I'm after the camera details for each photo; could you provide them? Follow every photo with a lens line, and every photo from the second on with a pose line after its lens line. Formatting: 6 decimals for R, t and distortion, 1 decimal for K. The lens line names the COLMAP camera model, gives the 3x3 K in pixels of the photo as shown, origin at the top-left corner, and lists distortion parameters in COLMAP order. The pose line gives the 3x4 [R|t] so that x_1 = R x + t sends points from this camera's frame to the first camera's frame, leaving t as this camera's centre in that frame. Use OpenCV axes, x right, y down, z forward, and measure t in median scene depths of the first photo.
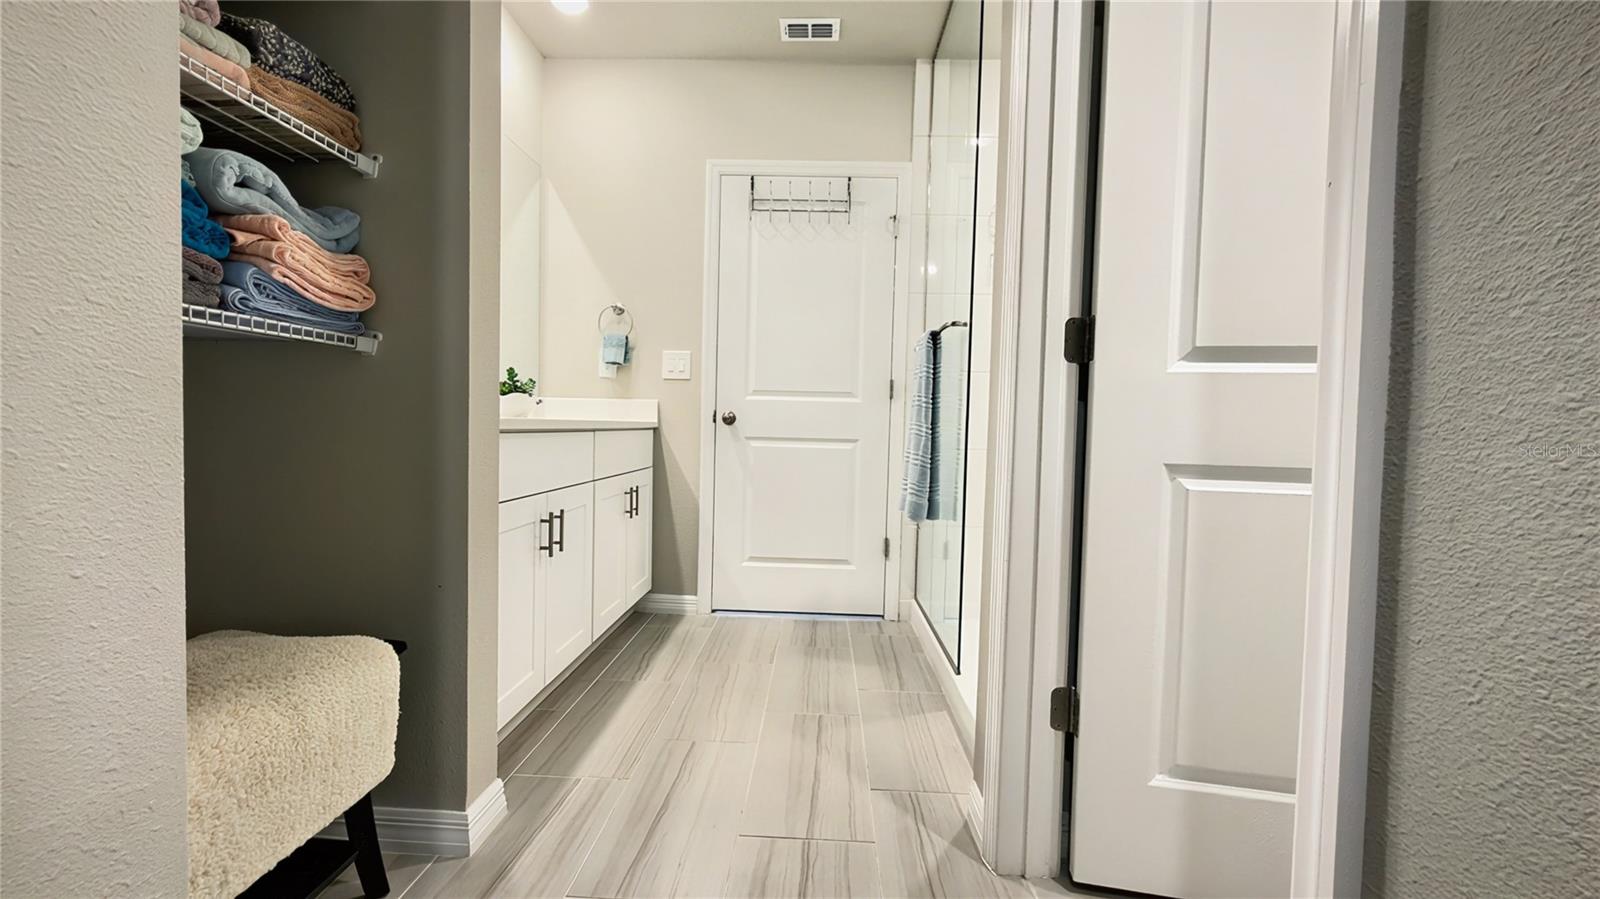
lens RADIAL K [[635.5, 0, 803.1], [0, 635.5, 447.4], [0, 0, 1]] dist [0.001564, -0.000038]
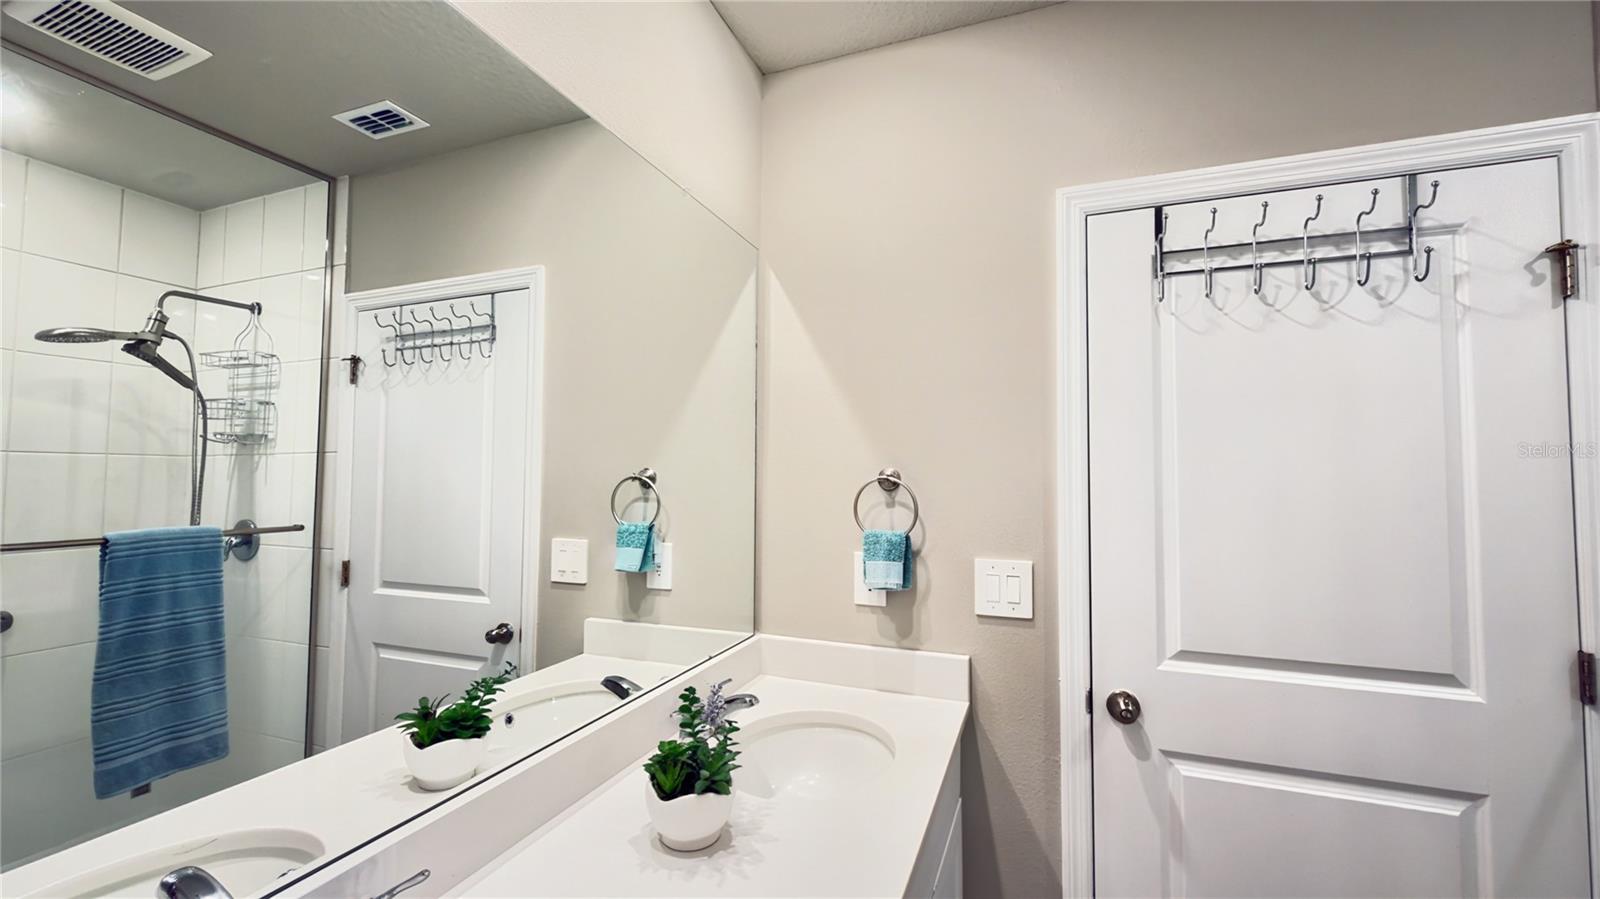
lens RADIAL K [[635.5, 0, 799.4], [0, 635.5, 450.4], [0, 0, 1]] dist [0.001564, -0.000038]
pose [[0.946356, -0.030819, -0.321652, -0.187806], [0.004987, 0.996715, -0.080830, -0.201276], [0.323087, 0.074890, 0.943402, 0.460138]]
